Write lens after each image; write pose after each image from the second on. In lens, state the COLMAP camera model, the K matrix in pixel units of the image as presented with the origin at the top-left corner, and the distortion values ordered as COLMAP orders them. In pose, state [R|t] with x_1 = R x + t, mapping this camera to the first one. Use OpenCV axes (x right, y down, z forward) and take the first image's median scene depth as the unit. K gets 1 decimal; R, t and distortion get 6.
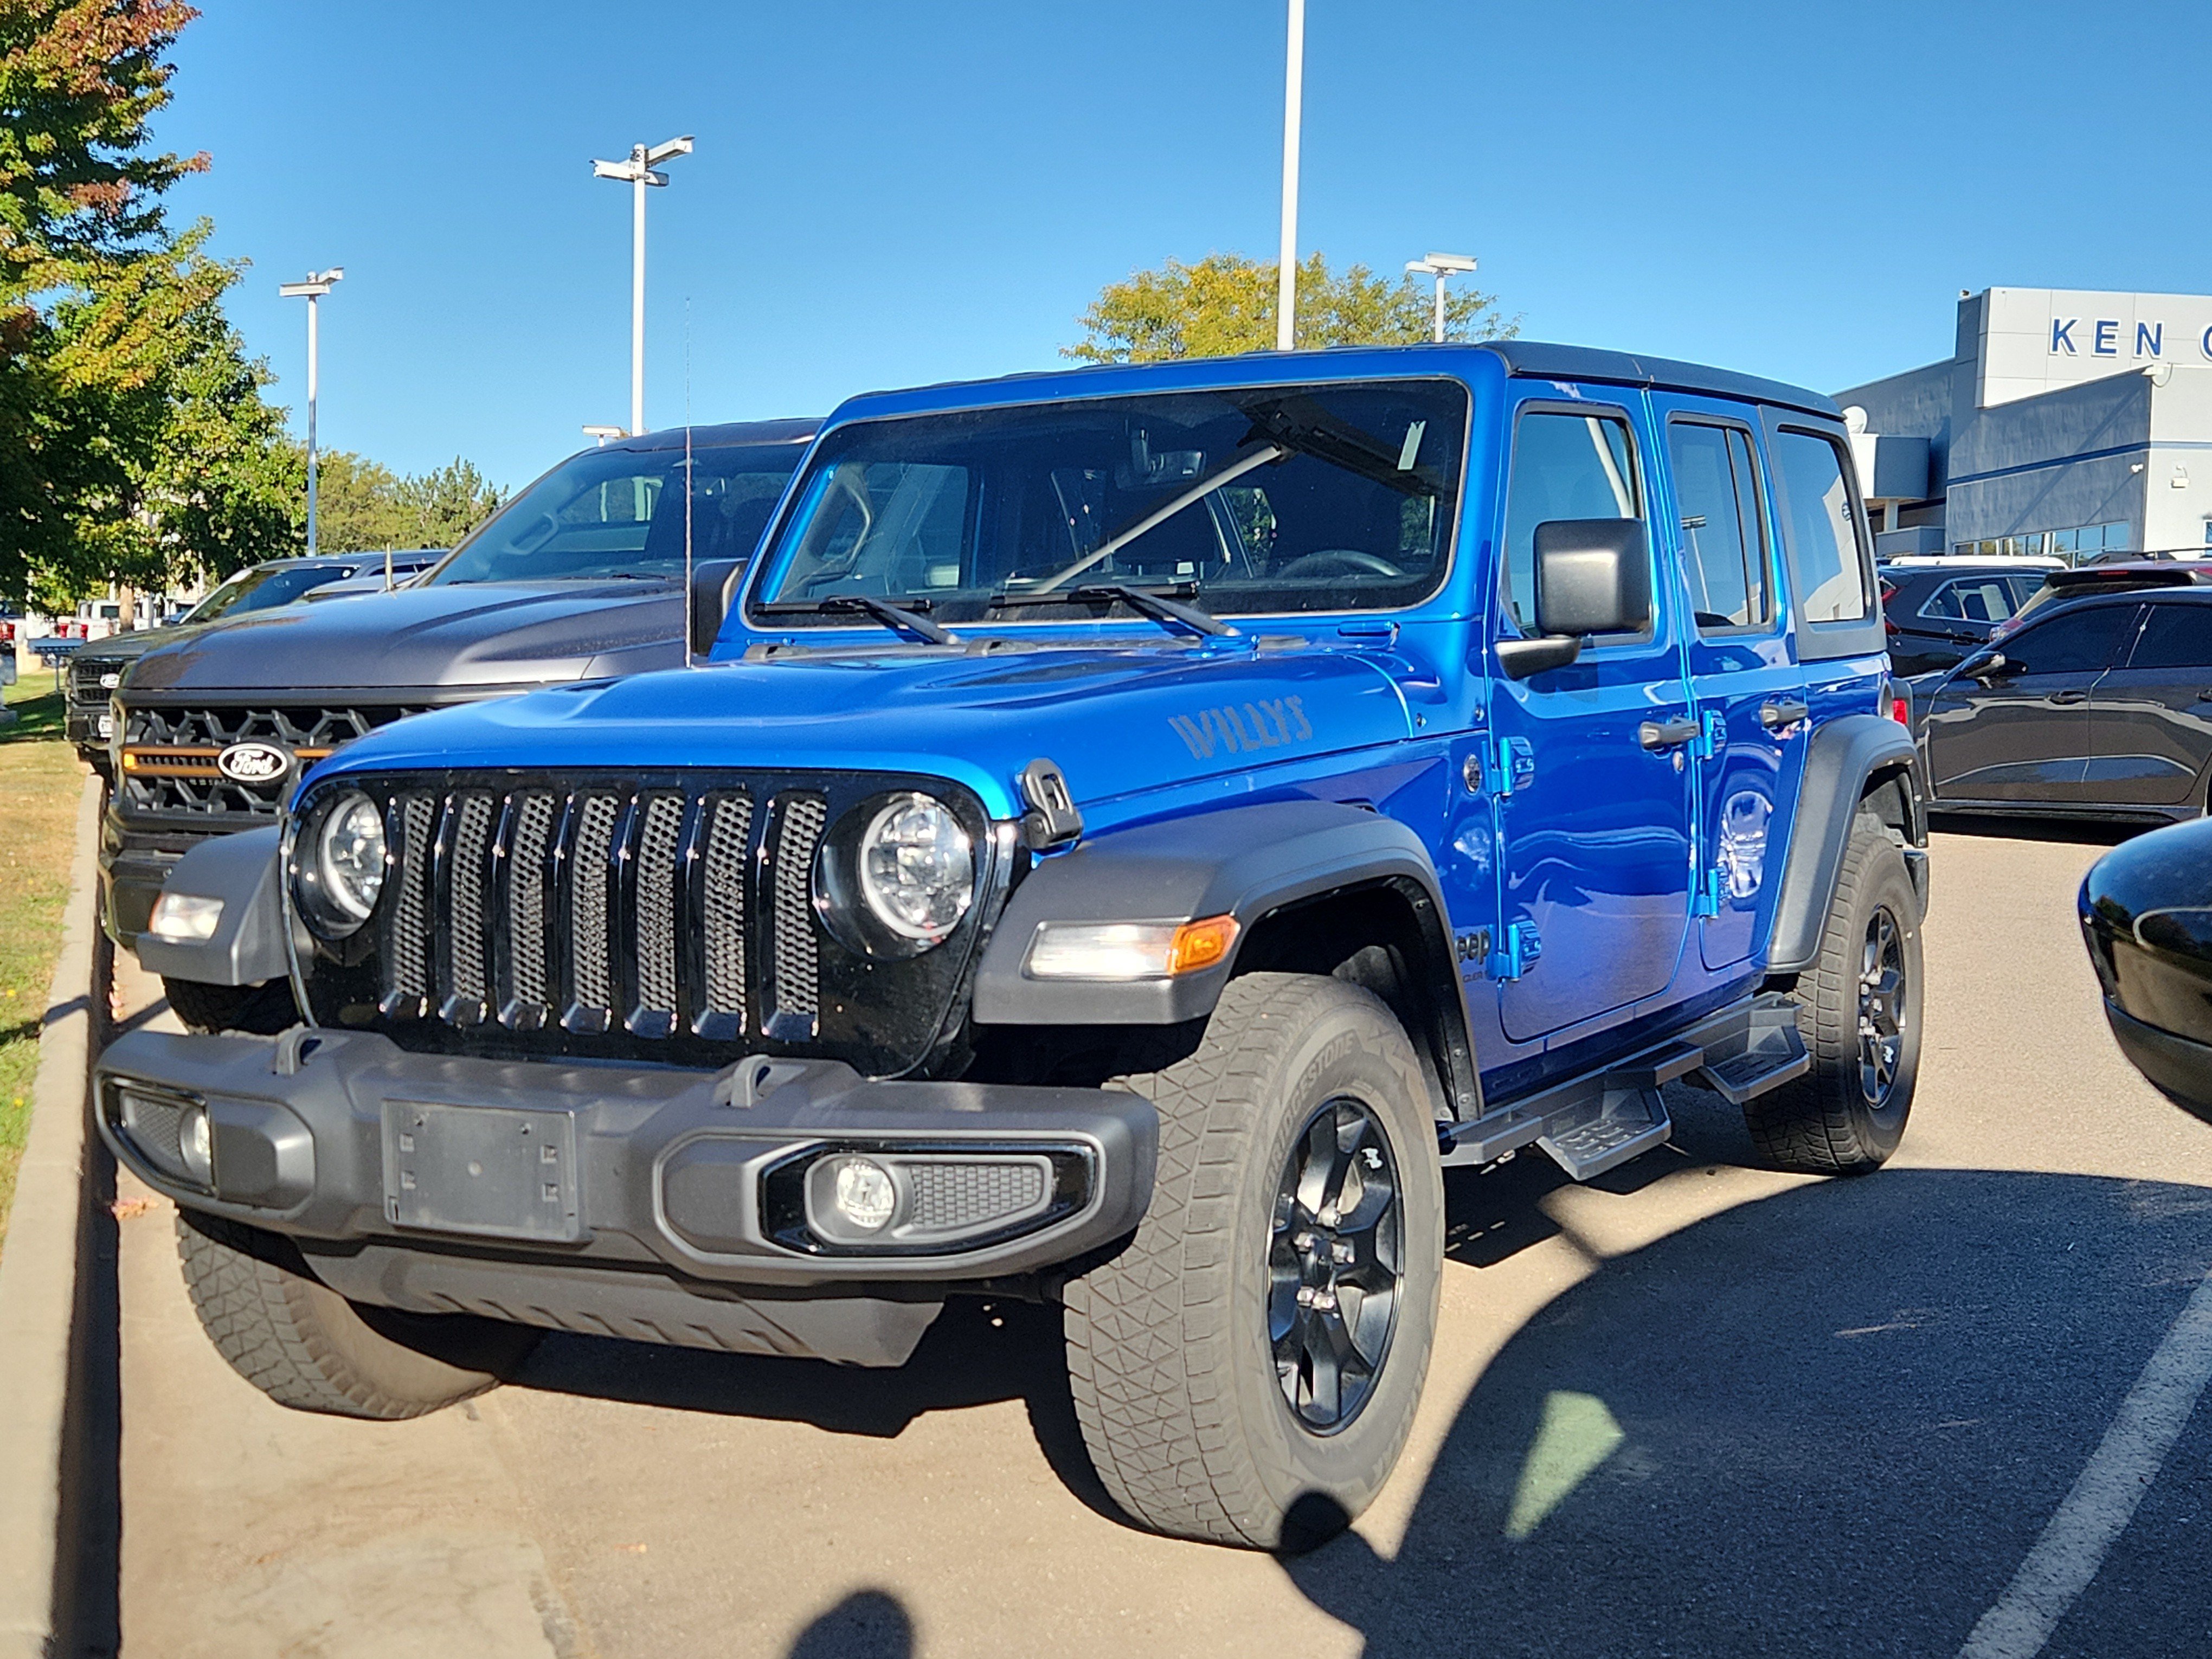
lens RADIAL K [[2580.3, 0, 1106.0], [0, 2580.3, 829.5], [0, 0, 1]] dist [0.117223, -0.263003]
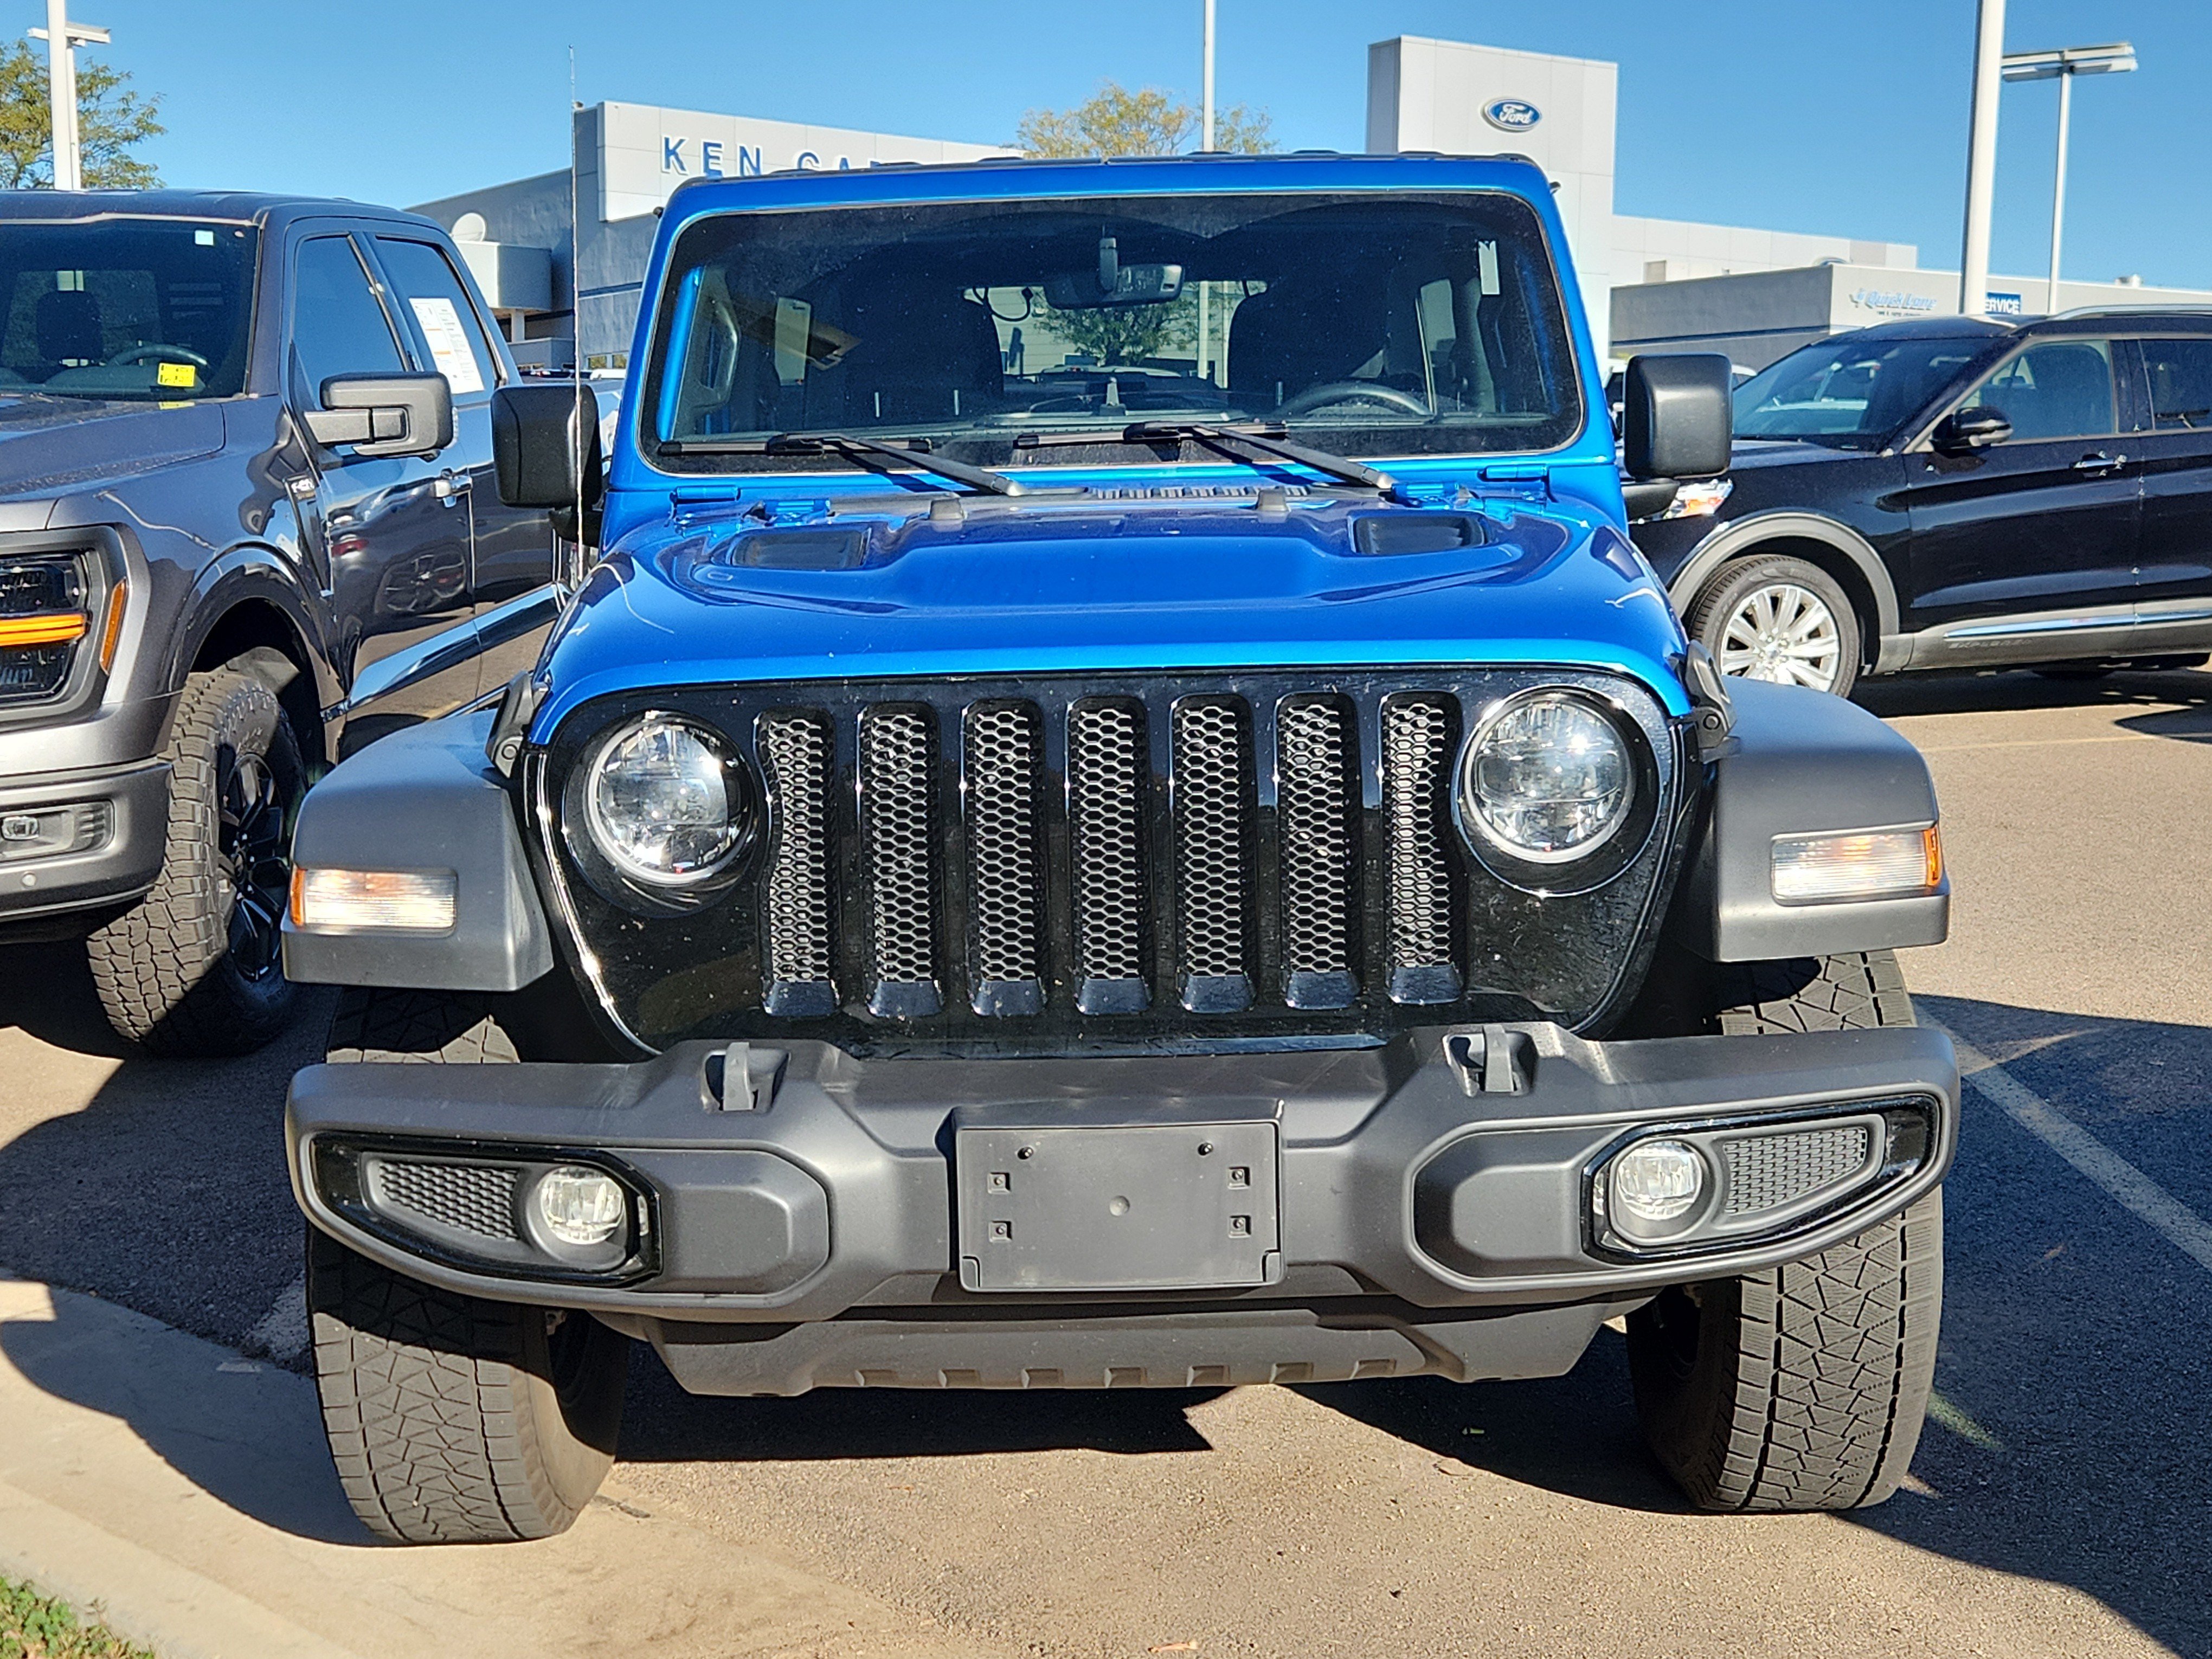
lens RADIAL K [[2580.3, 0, 1106.0], [0, 2580.3, 829.5], [0, 0, 1]] dist [0.117223, -0.263003]
pose [[0.882130, -0.069429, 0.465861, -0.520009], [0.035380, 0.996049, 0.081451, -0.037097], [-0.469675, -0.055368, 0.881101, 0.296903]]
